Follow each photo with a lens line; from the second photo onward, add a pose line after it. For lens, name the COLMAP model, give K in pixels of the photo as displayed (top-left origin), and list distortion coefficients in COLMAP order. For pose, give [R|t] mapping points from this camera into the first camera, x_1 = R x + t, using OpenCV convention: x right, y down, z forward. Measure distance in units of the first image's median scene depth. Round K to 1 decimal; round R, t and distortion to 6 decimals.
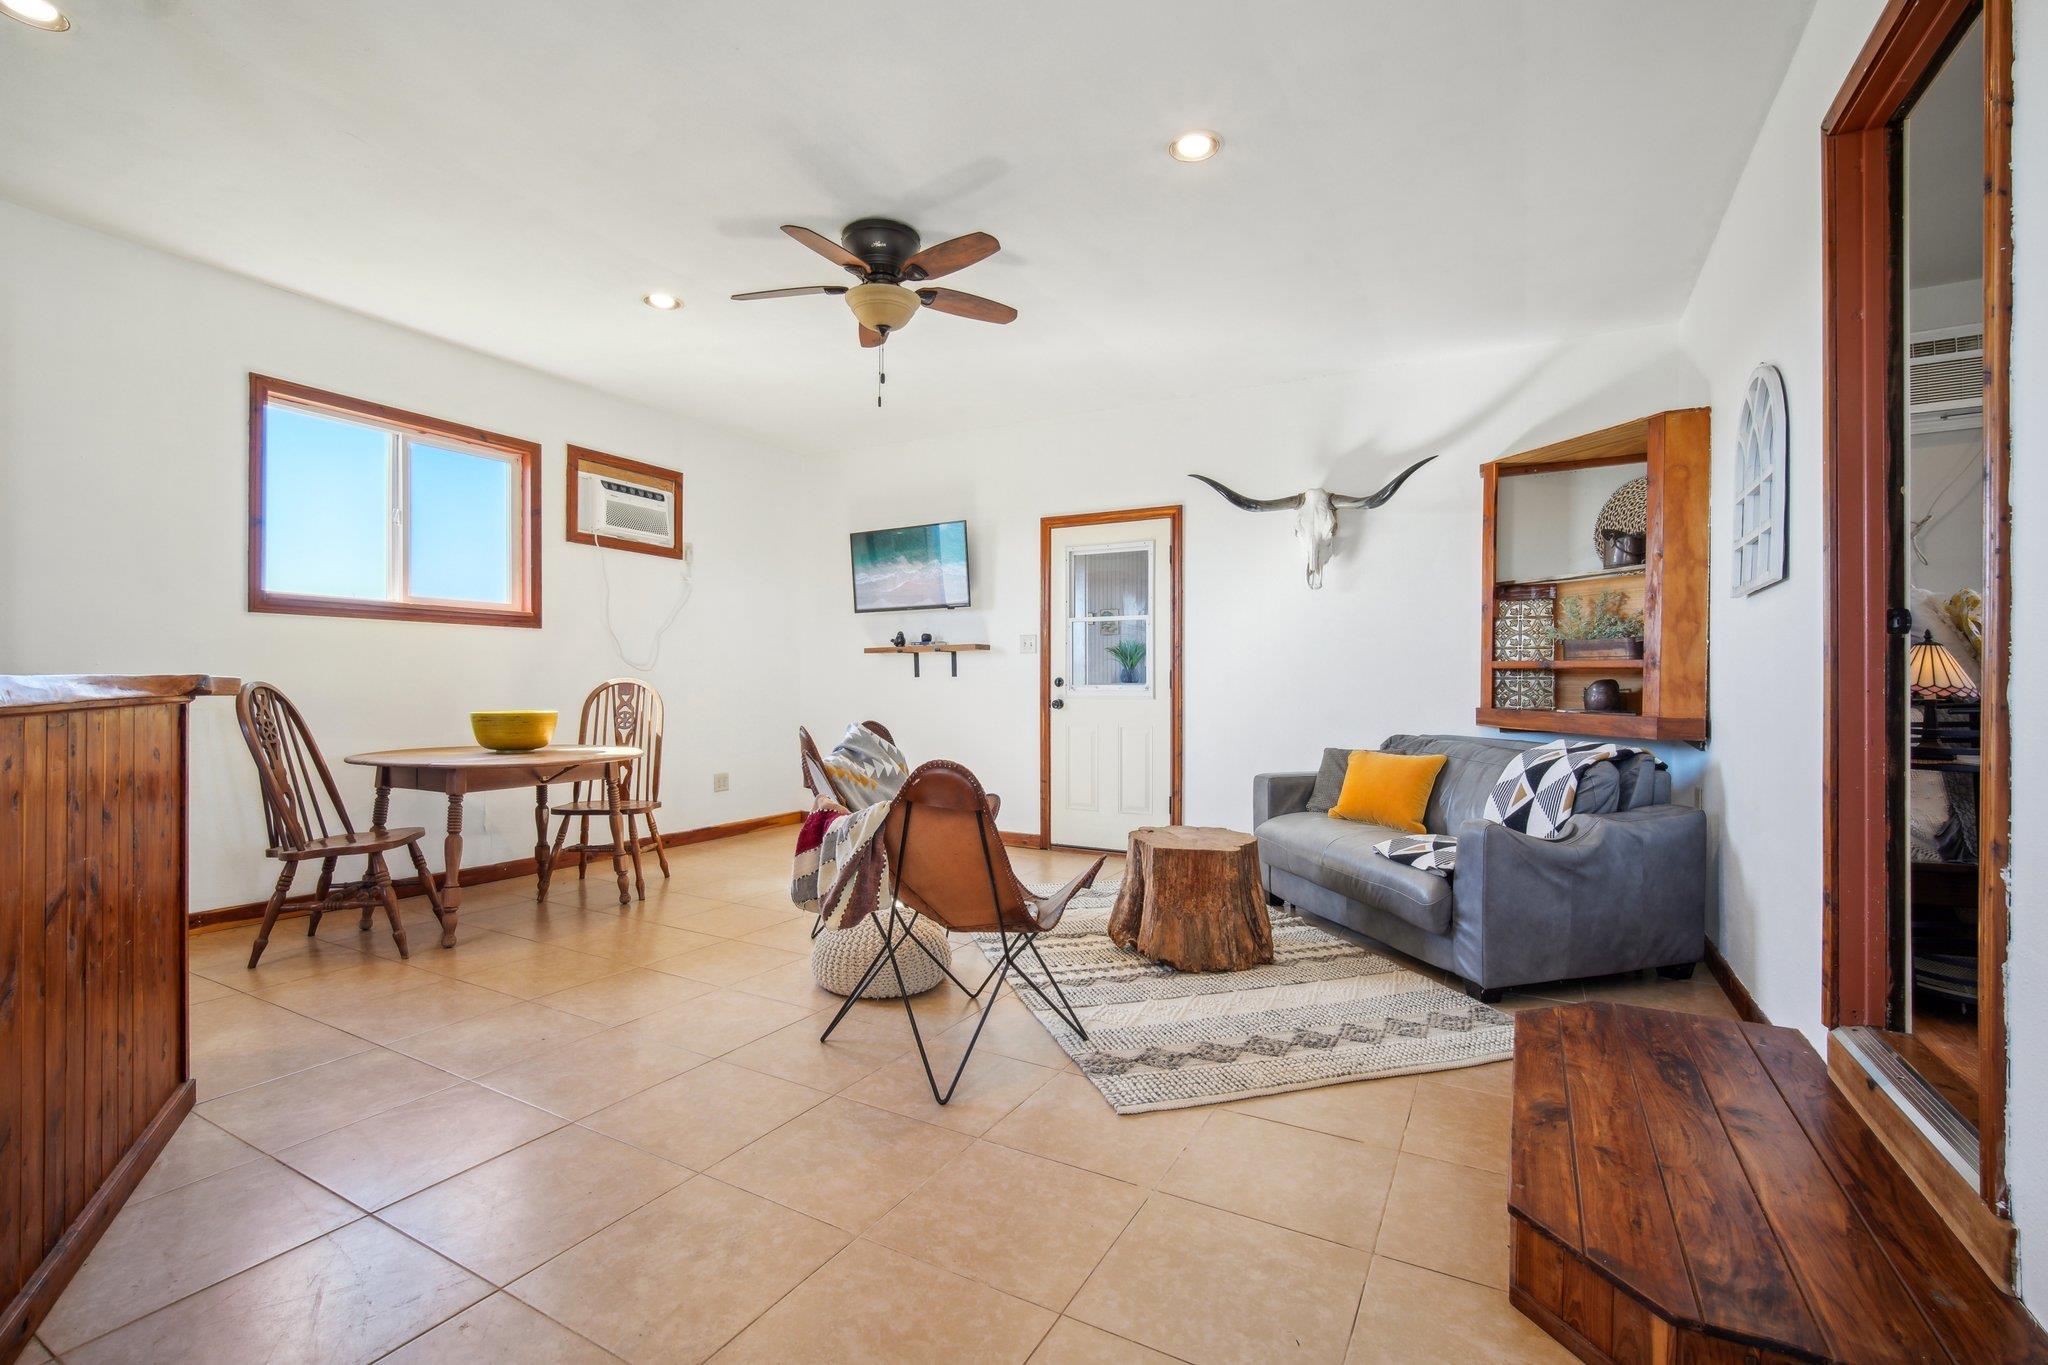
lens RADIAL K [[908.2, 0, 1022.7], [0, 908.2, 685.2], [0, 0, 1]] dist [-0.013127, 0.004616]
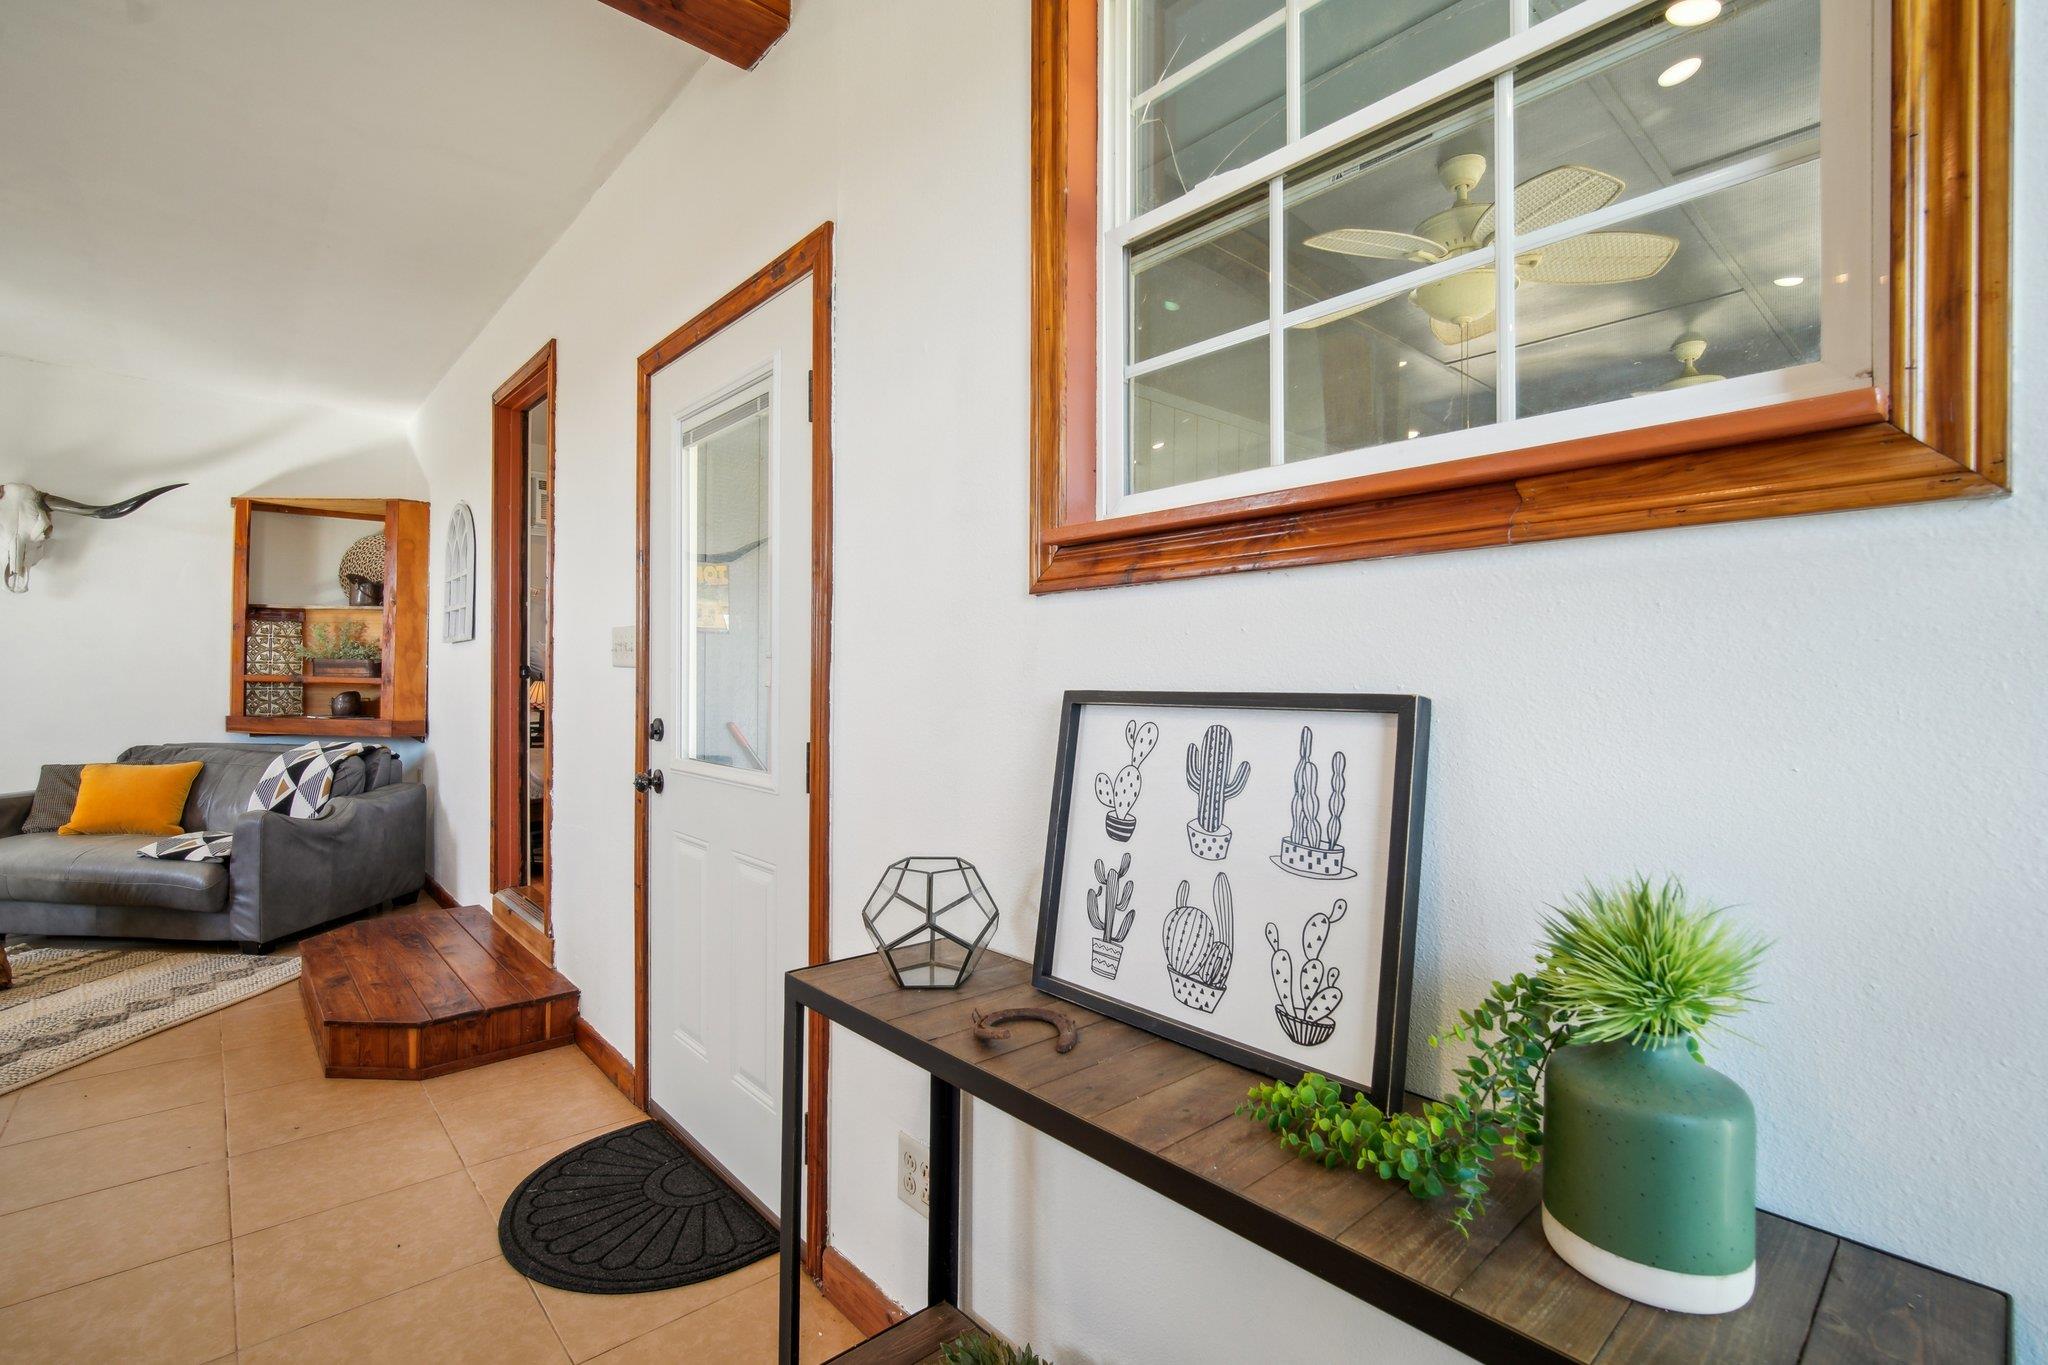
lens RADIAL K [[908.2, 0, 1016.4], [0, 908.2, 675.6], [0, 0, 1]] dist [-0.013127, 0.004616]
pose [[0.330076, 0.000338, 0.943954, -0.271357], [-0.005219, 0.999985, 0.001467, -0.038738], [-0.943940, -0.005411, 0.330073, -0.338617]]
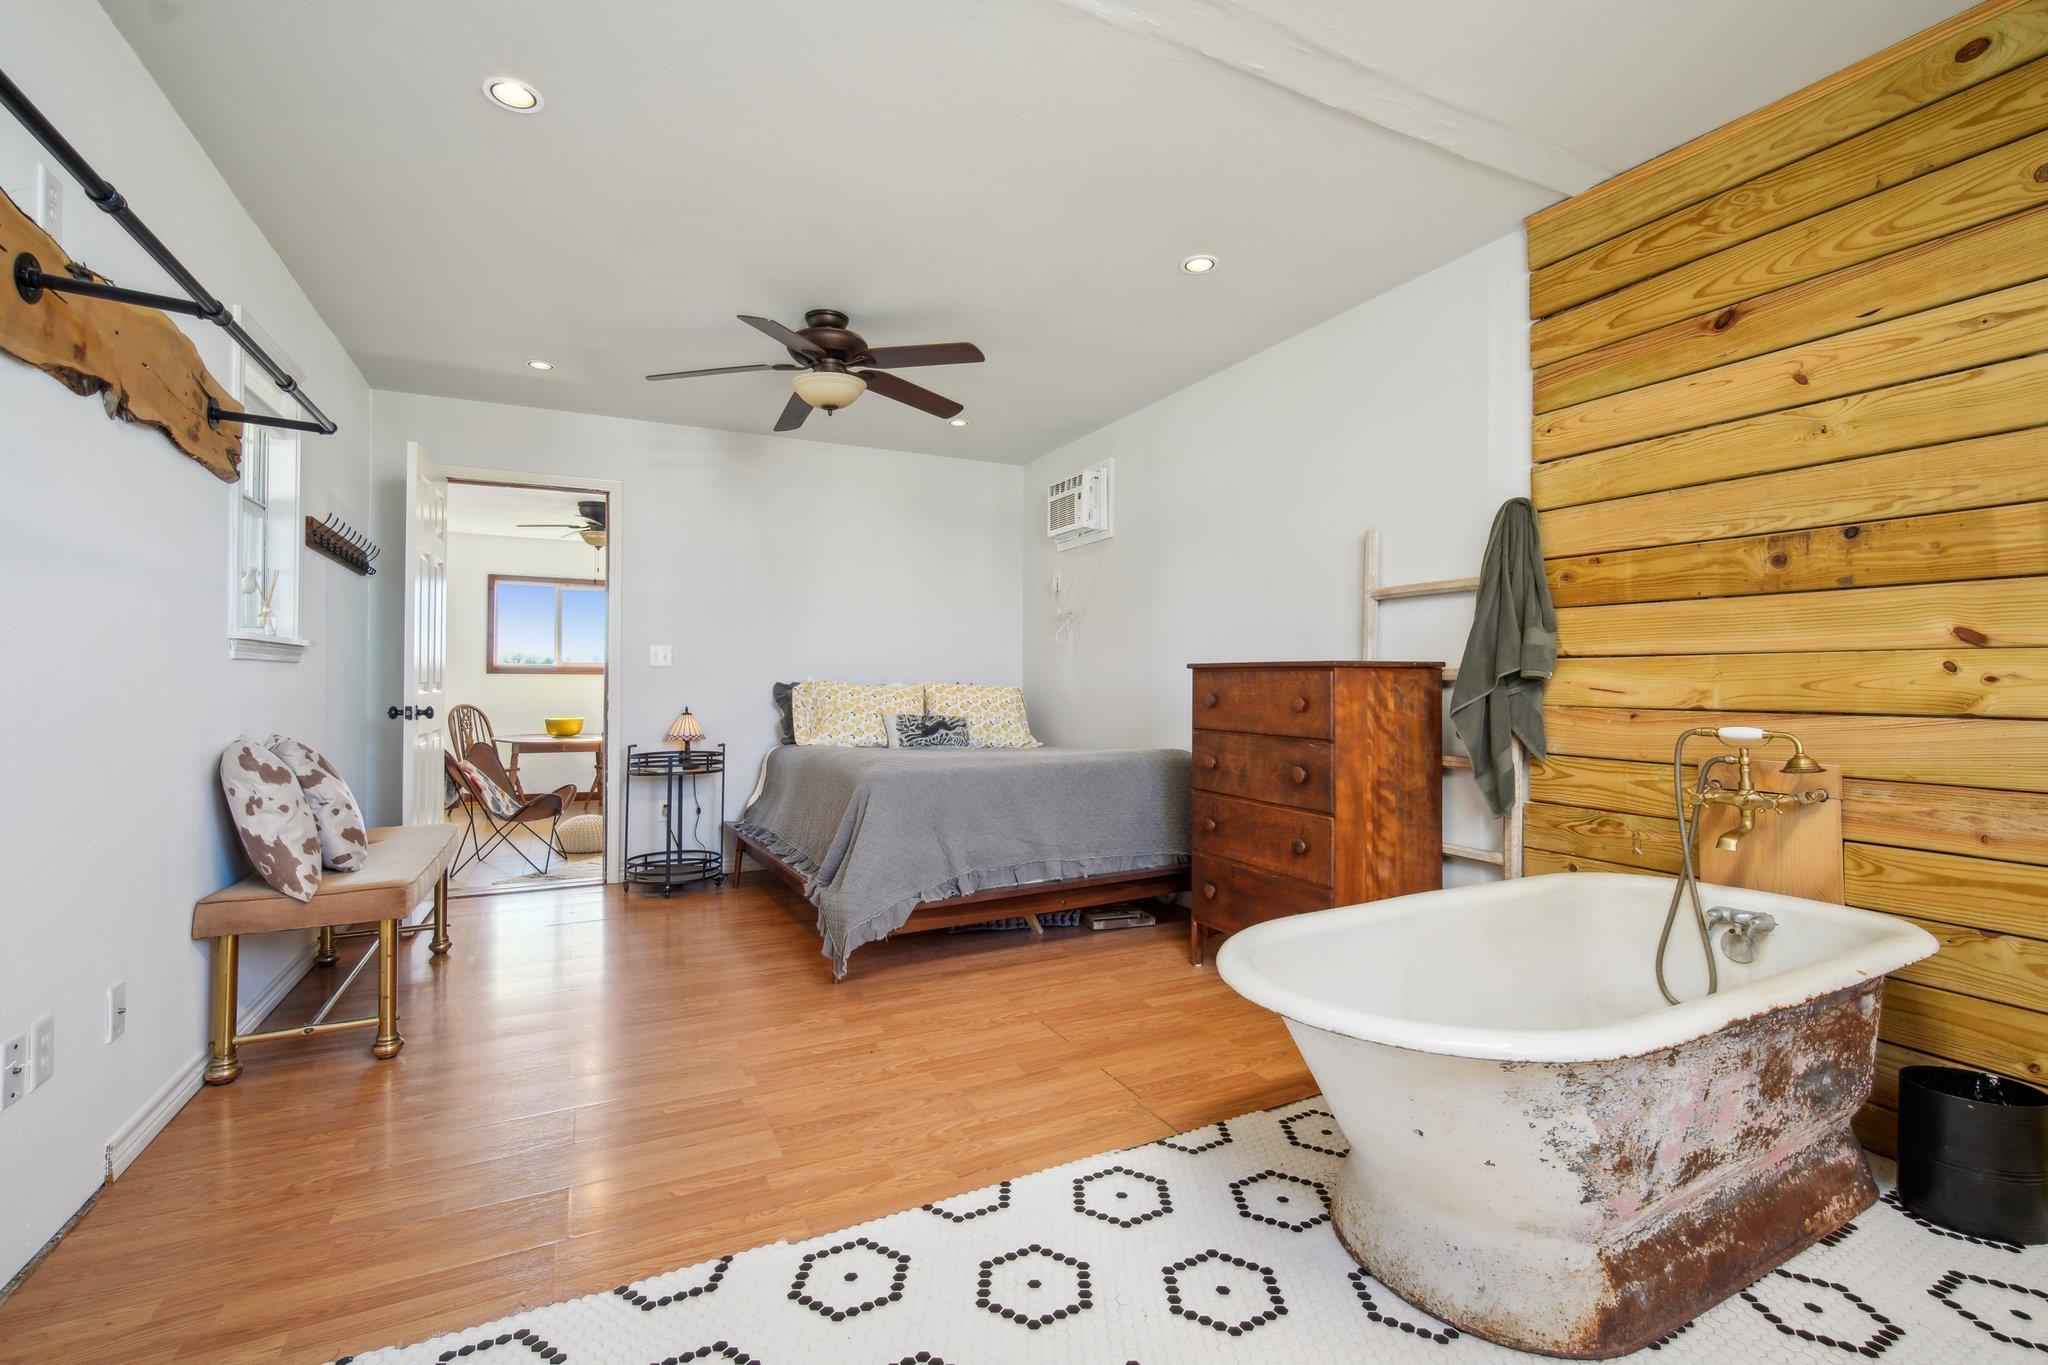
lens RADIAL K [[908.2, 0, 1033.3], [0, 908.2, 680.4], [0, 0, 1]] dist [-0.013127, 0.004616]
pose [[0.809221, -0.004695, -0.587486, 1.772610], [0.005167, 0.999986, -0.000875, -0.056879], [0.587482, -0.002327, 0.809234, -0.086318]]
